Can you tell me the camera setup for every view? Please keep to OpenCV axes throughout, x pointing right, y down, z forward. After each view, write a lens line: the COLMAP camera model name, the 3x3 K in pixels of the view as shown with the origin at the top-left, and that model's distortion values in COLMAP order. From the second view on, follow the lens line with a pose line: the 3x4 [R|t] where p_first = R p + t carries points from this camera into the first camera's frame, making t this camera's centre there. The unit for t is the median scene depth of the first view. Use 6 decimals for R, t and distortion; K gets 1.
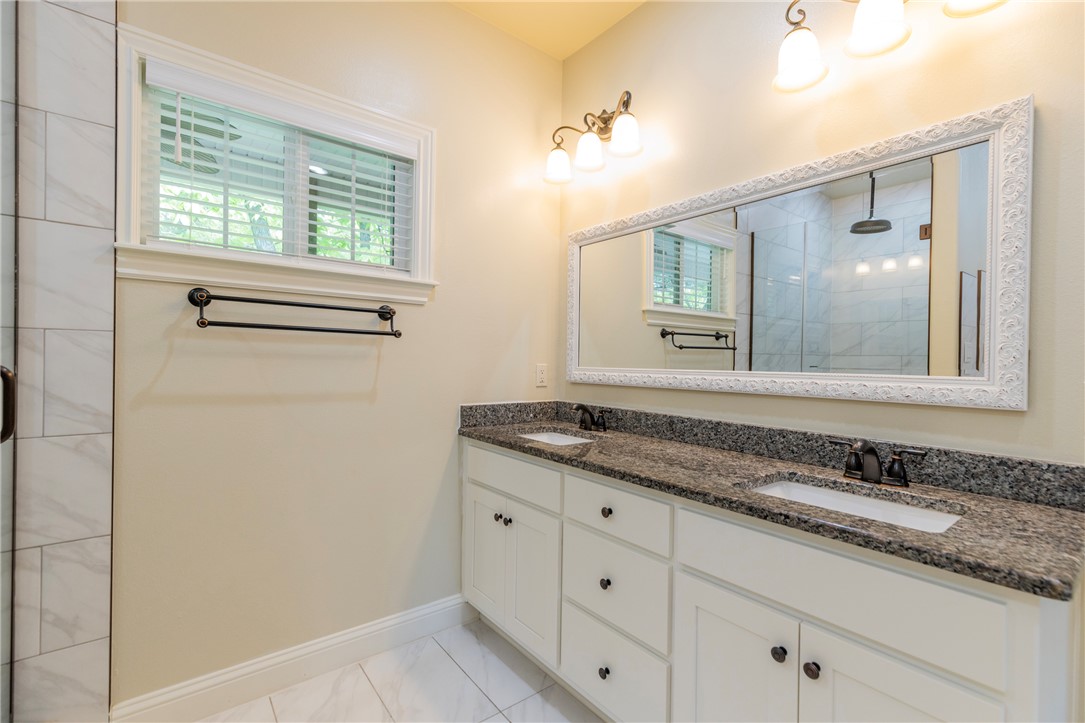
lens RADIAL K [[494.1, 0, 544.8], [0, 494.1, 359.2], [0, 0, 1]] dist [0.004601, -0.001698]
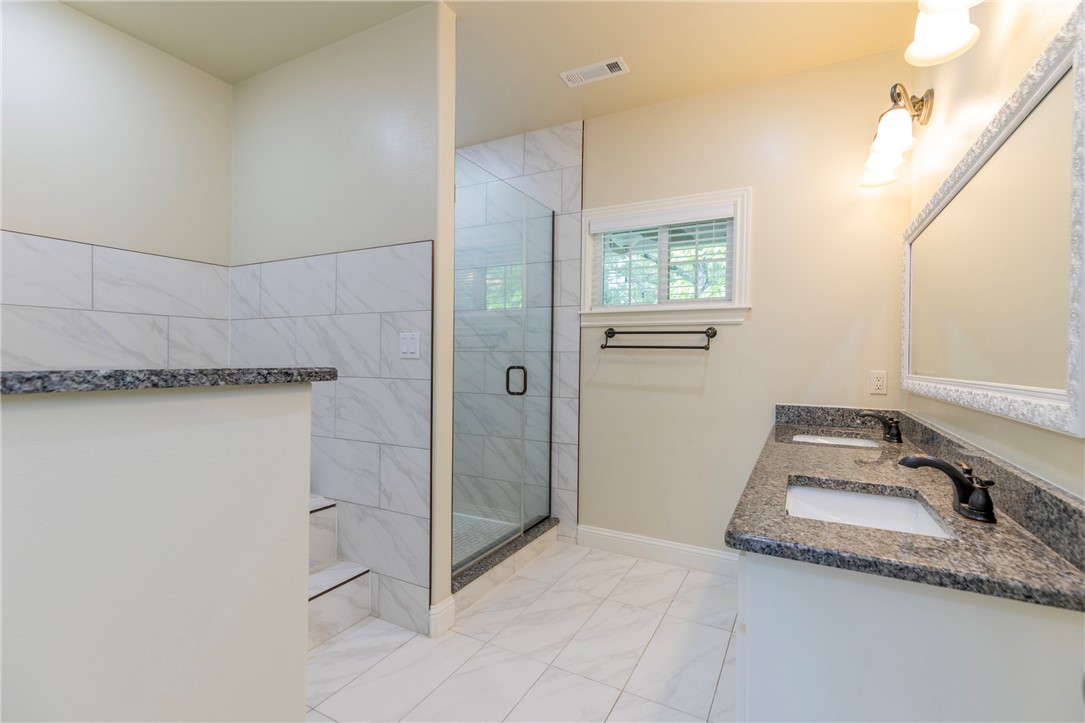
lens RADIAL K [[494.1, 0, 544.5], [0, 494.1, 360.7], [0, 0, 1]] dist [0.004601, -0.001698]
pose [[0.375976, -0.009499, -0.926581, 0.855709], [-0.008067, 0.999876, -0.013524, 0.009839], [0.926594, 0.012560, 0.375853, 0.028899]]
